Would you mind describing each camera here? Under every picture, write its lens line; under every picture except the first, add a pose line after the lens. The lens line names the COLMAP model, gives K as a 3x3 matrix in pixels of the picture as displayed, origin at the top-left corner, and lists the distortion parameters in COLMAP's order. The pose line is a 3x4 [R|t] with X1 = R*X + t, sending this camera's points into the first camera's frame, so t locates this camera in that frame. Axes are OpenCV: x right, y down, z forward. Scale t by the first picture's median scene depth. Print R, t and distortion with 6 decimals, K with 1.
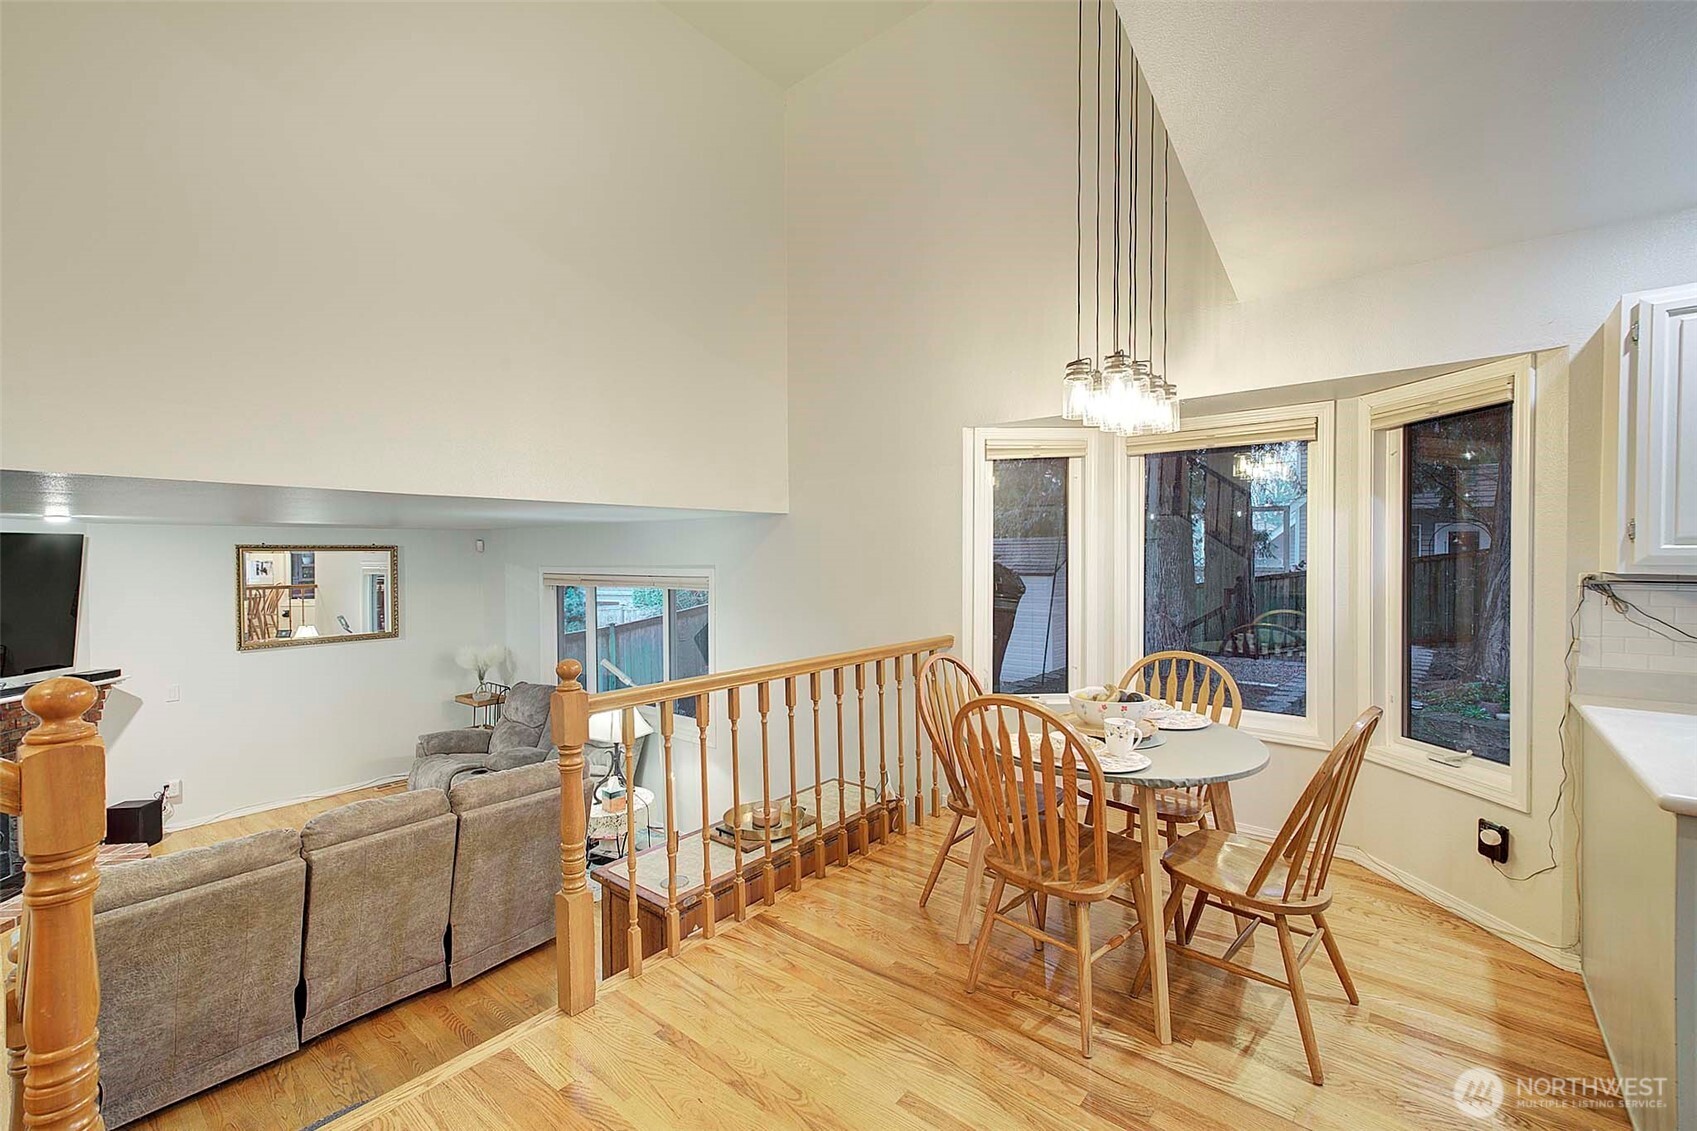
lens RADIAL K [[711.8, 0, 859.8], [0, 711.8, 567.1], [0, 0, 1]] dist [0.000231, 0.000164]
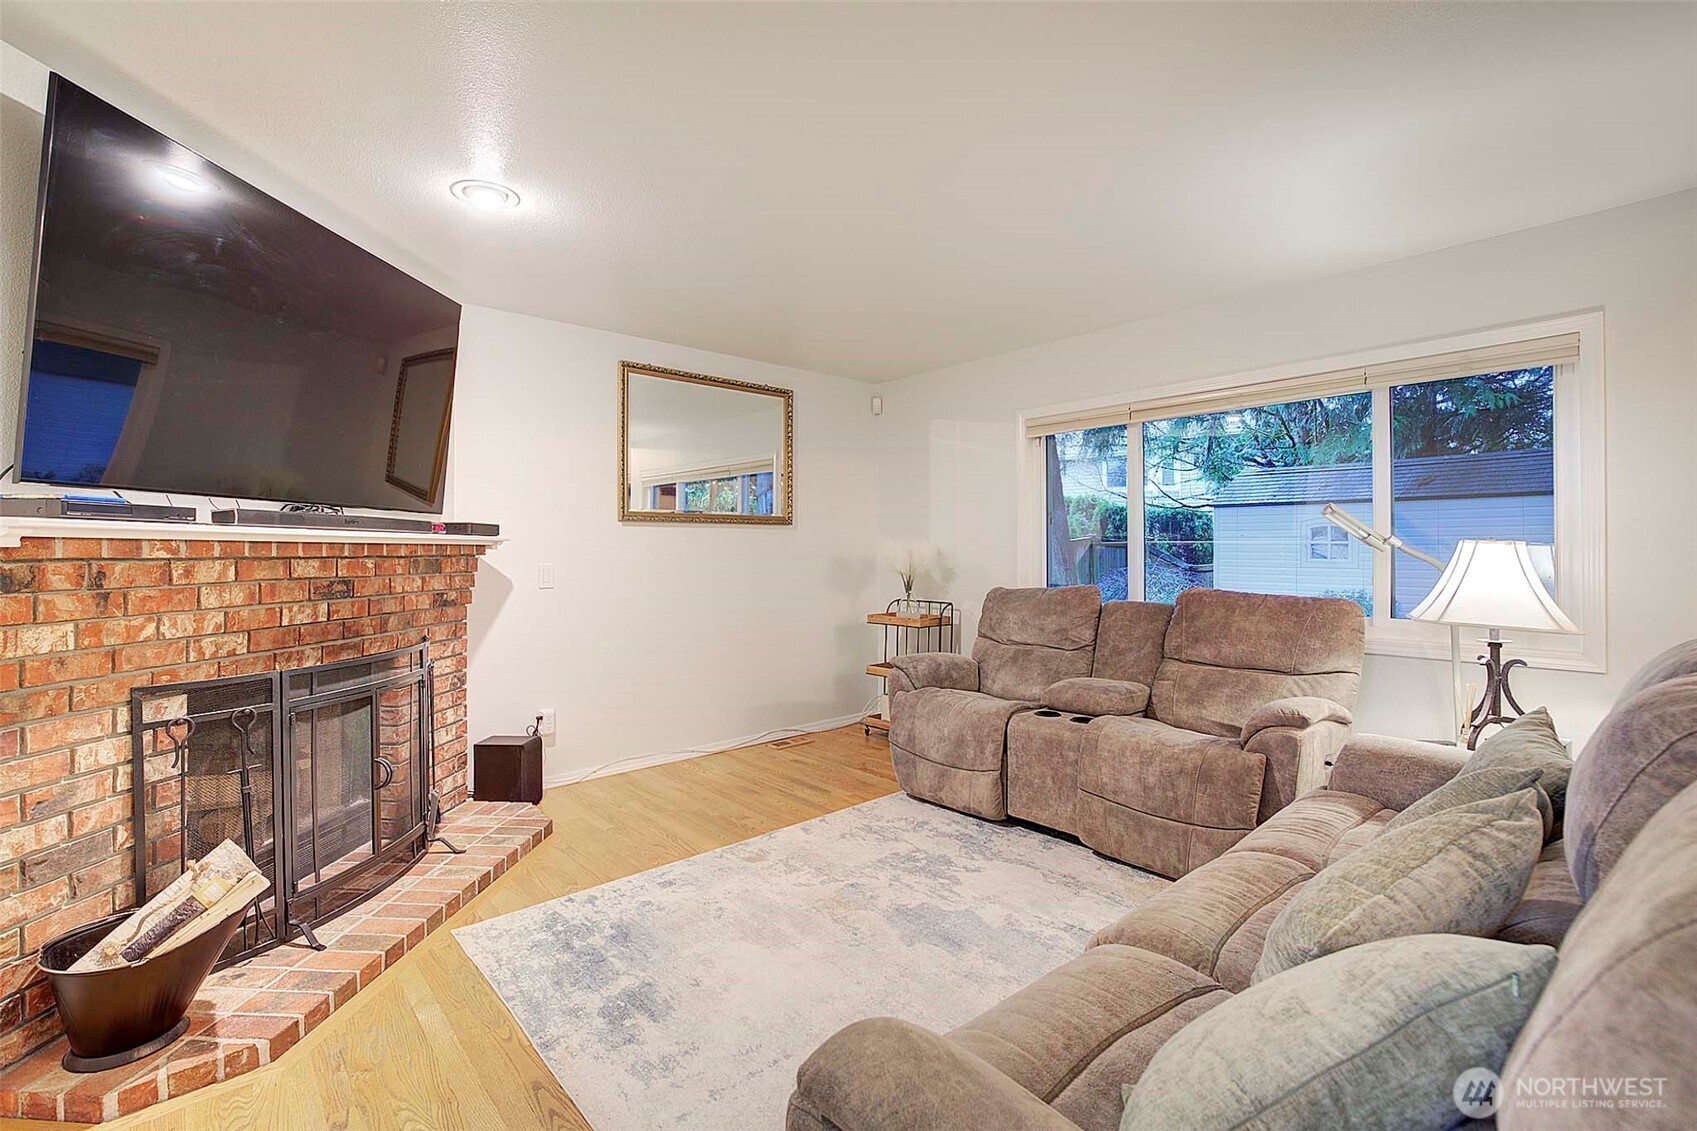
lens RADIAL K [[748.4, 0, 839.2], [0, 748.4, 547.1], [0, 0, 1]] dist [-0.002120, -0.000218]
pose [[0.985450, 0.001286, -0.169960, -0.601721], [-0.005707, 0.999658, -0.025529, 0.171726], [0.169869, 0.026128, 0.985120, 0.378989]]
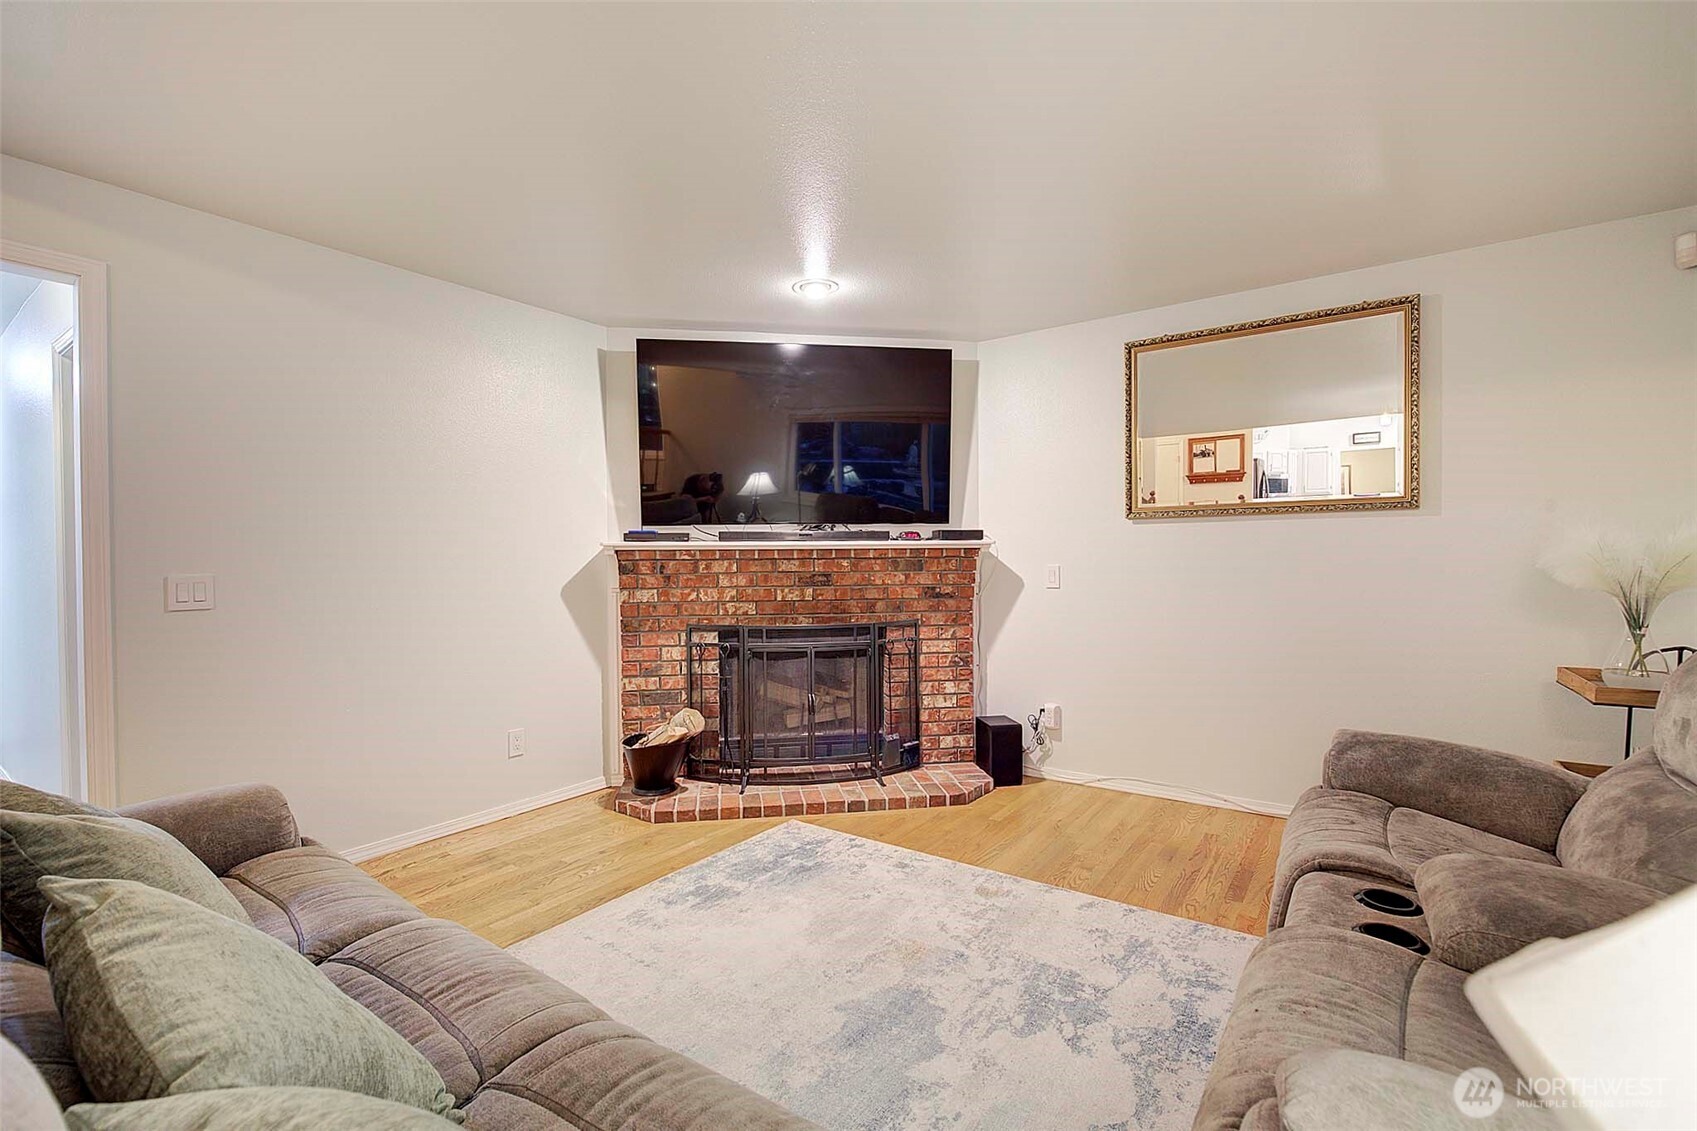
lens RADIAL K [[744.6, 0, 848.5], [0, 744.6, 565.5], [0, 0, 1]] dist [-0.010653, 0.000439]
pose [[0.059512, 0.017625, -0.998072, -0.276453], [-0.012655, 0.999777, 0.016900, 0.161916], [0.998147, 0.011625, 0.059722, 0.785457]]
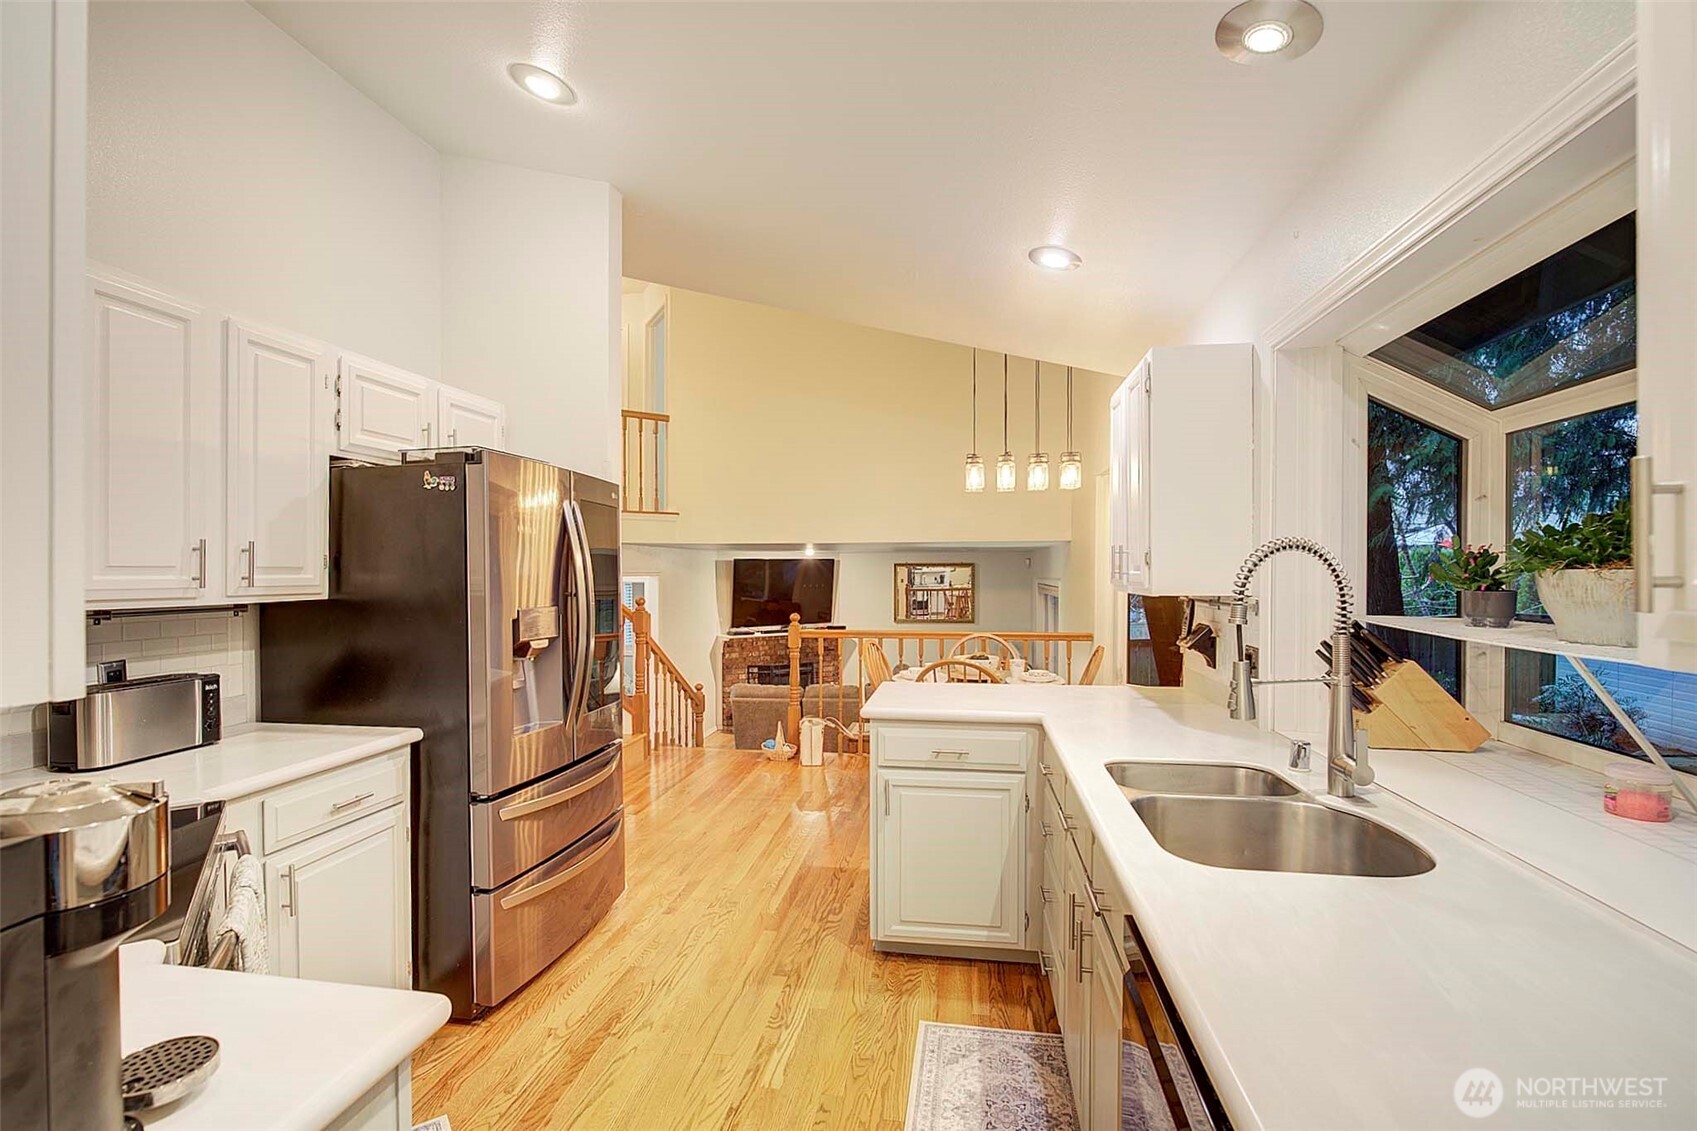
lens RADIAL K [[744.6, 0, 848.5], [0, 744.6, 565.5], [0, 0, 1]] dist [-0.010653, 0.000439]
pose [[0.499153, 0.000893, -0.866513, 0.758495], [-0.020007, 0.999745, -0.010494, -0.004858], [0.866283, 0.022574, 0.499044, -0.047996]]
